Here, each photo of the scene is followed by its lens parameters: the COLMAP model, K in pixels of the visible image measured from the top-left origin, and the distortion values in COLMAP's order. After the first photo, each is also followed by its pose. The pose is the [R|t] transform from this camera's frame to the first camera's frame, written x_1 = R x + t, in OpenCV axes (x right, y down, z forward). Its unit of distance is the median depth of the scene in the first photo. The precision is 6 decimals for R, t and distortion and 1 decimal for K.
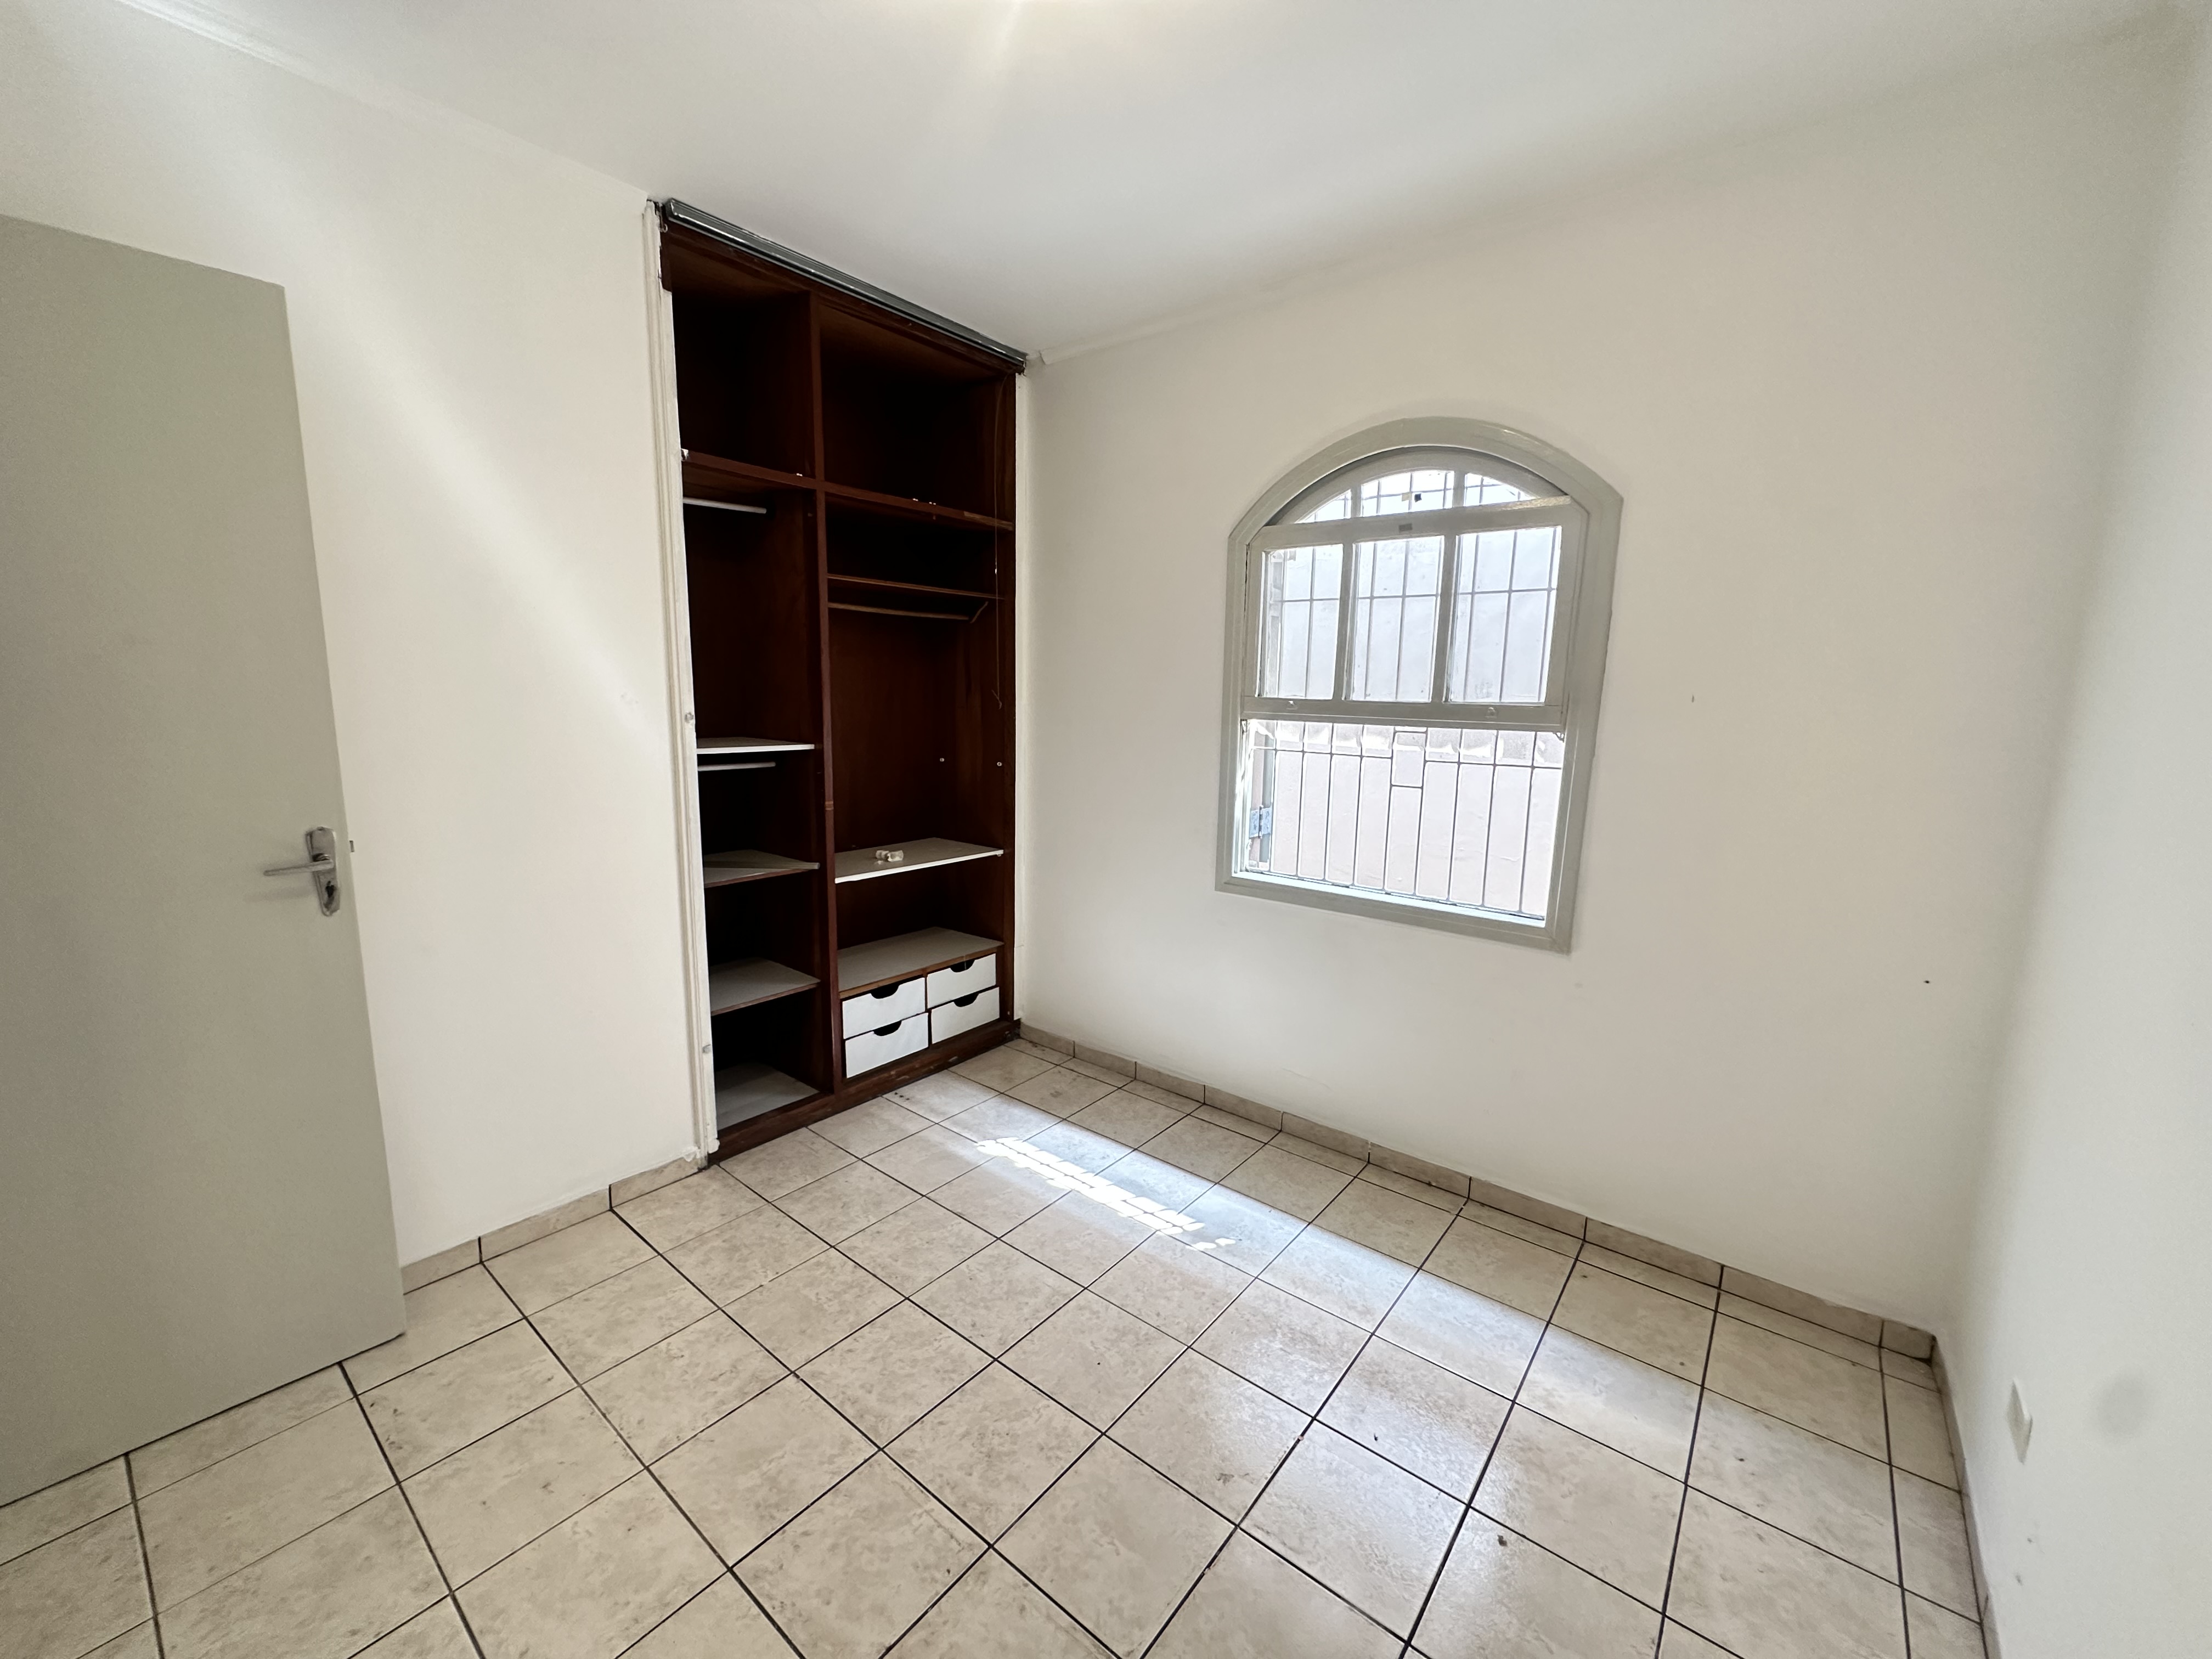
lens RADIAL K [[872.7, 0, 1108.2], [0, 872.7, 830.1], [0, 0, 1]] dist [-0.011869, 0.000047]
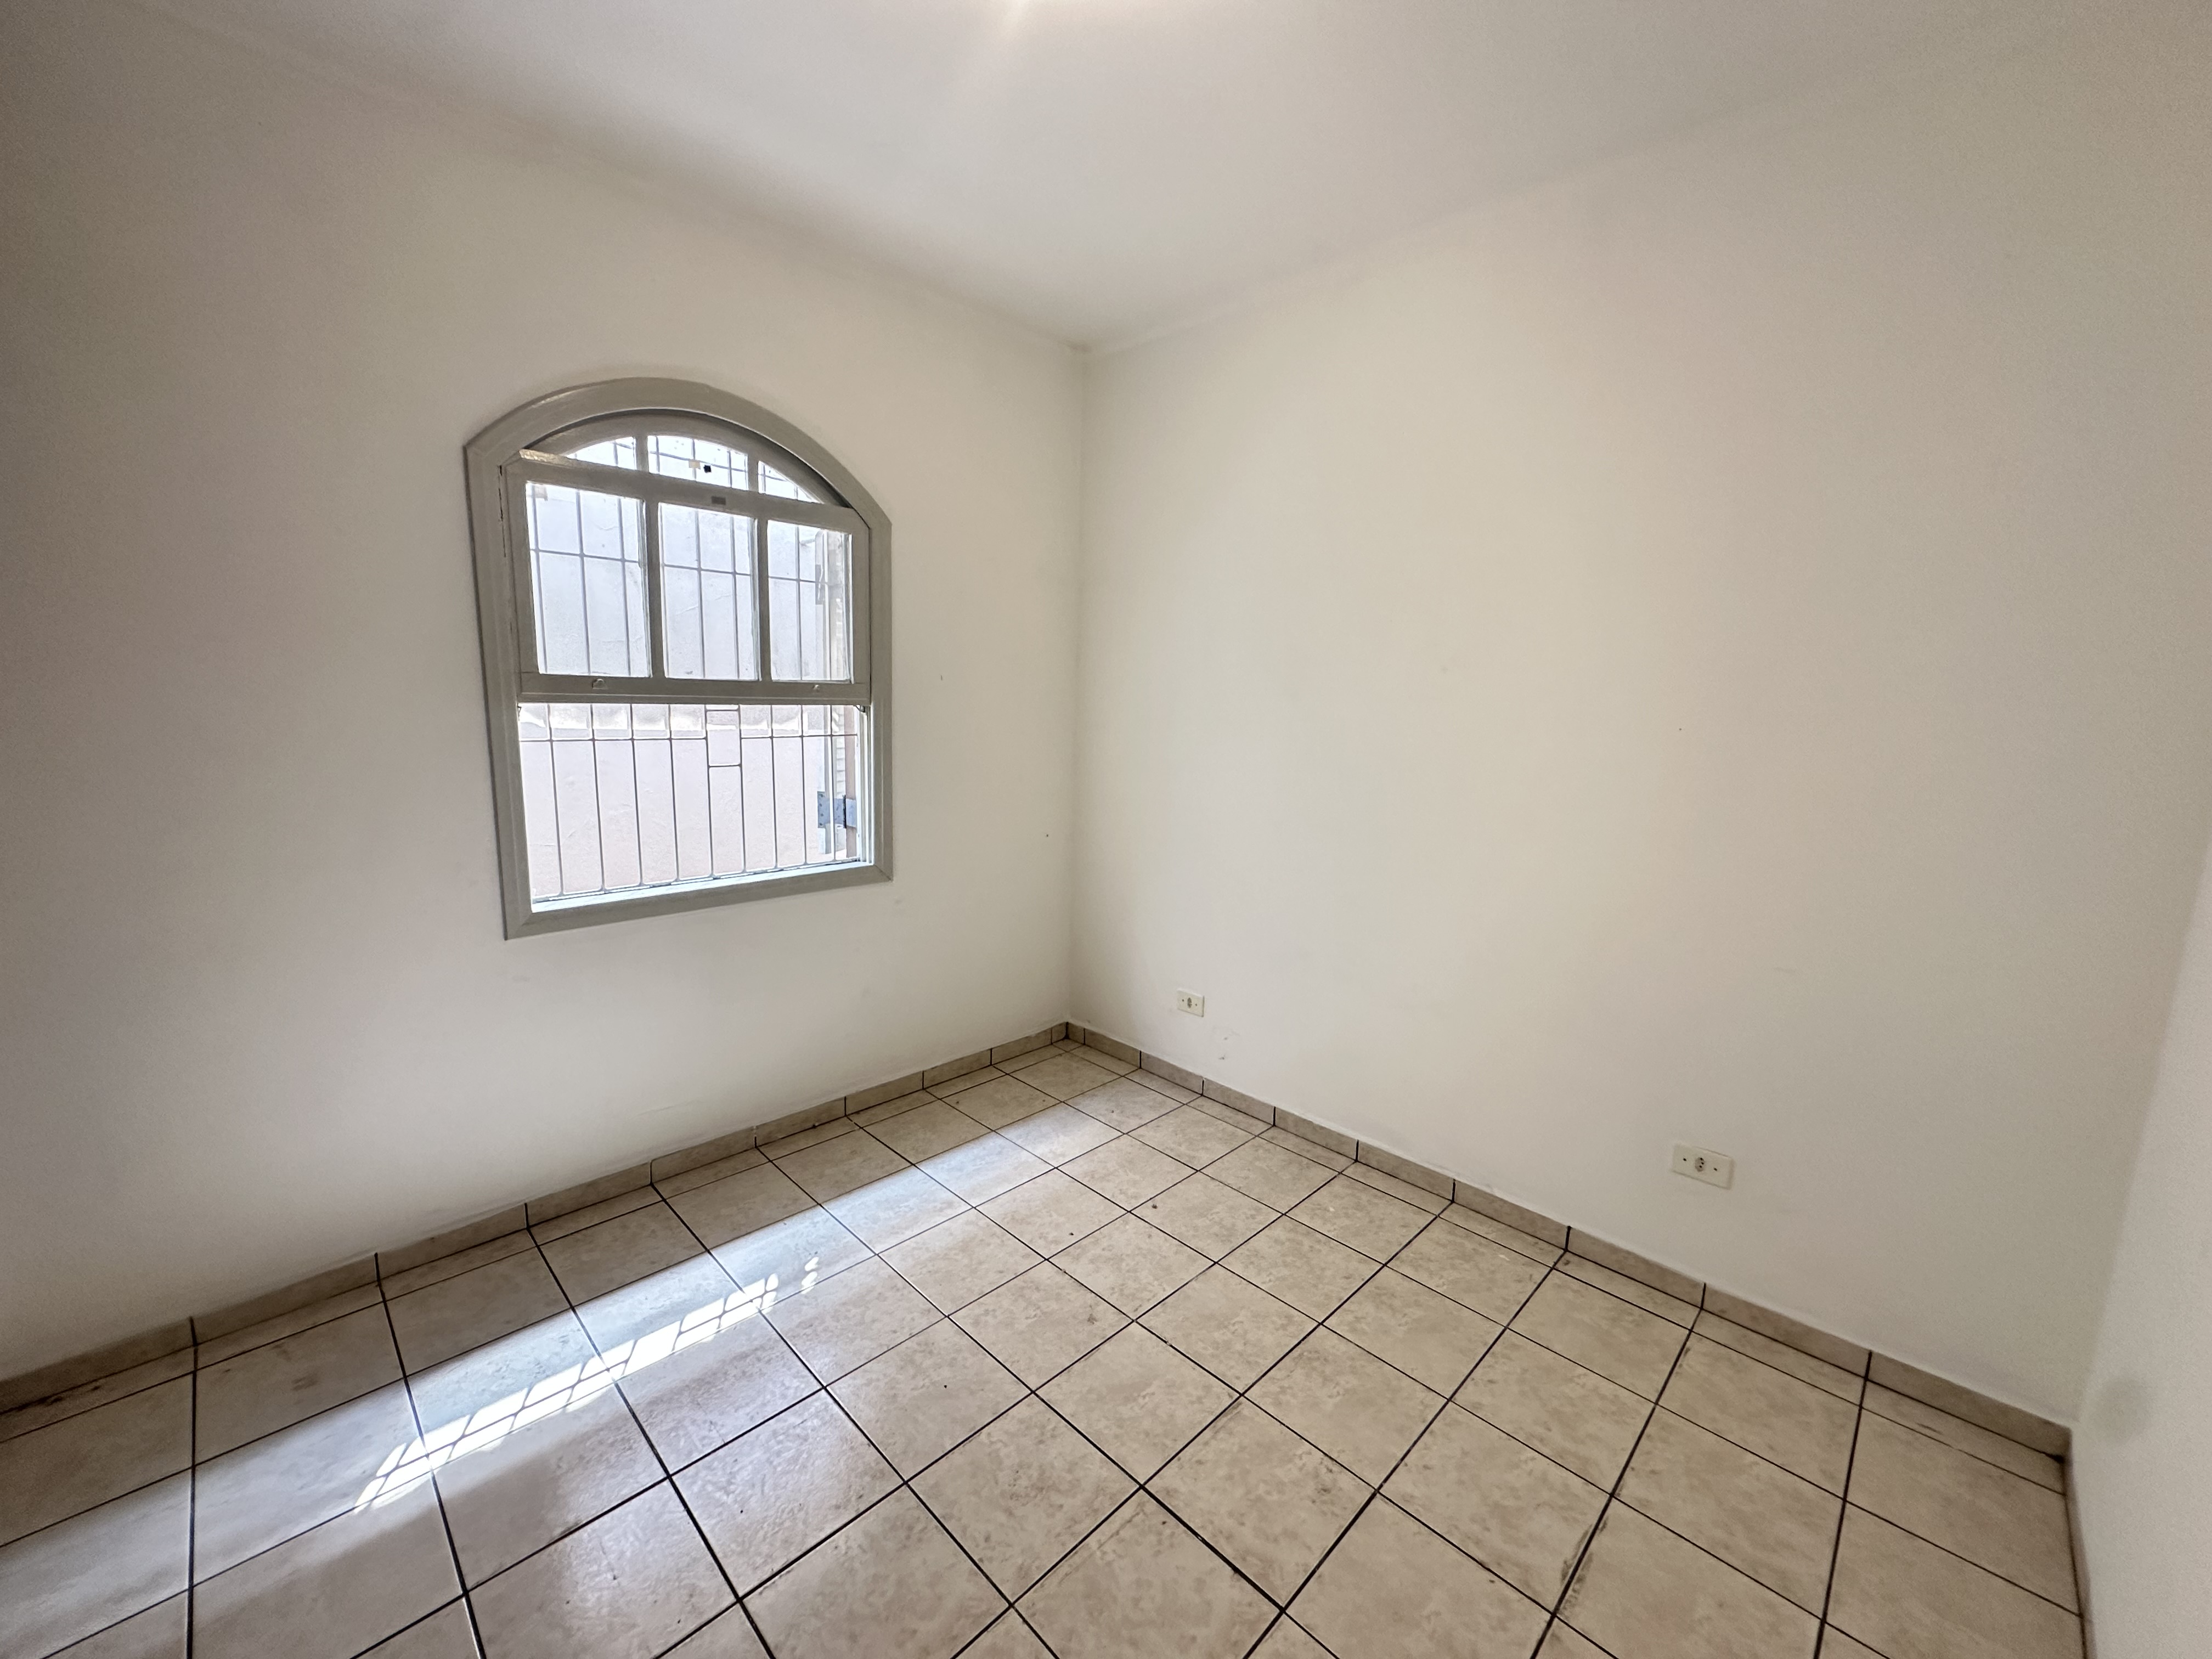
lens RADIAL K [[872.7, 0, 1108.2], [0, 872.7, 830.1], [0, 0, 1]] dist [-0.011869, 0.000047]
pose [[0.105979, -0.174706, 0.978901, -0.609456], [0.133420, 0.978041, 0.160108, -0.081923], [-0.985377, 0.113637, 0.126961, 0.474290]]
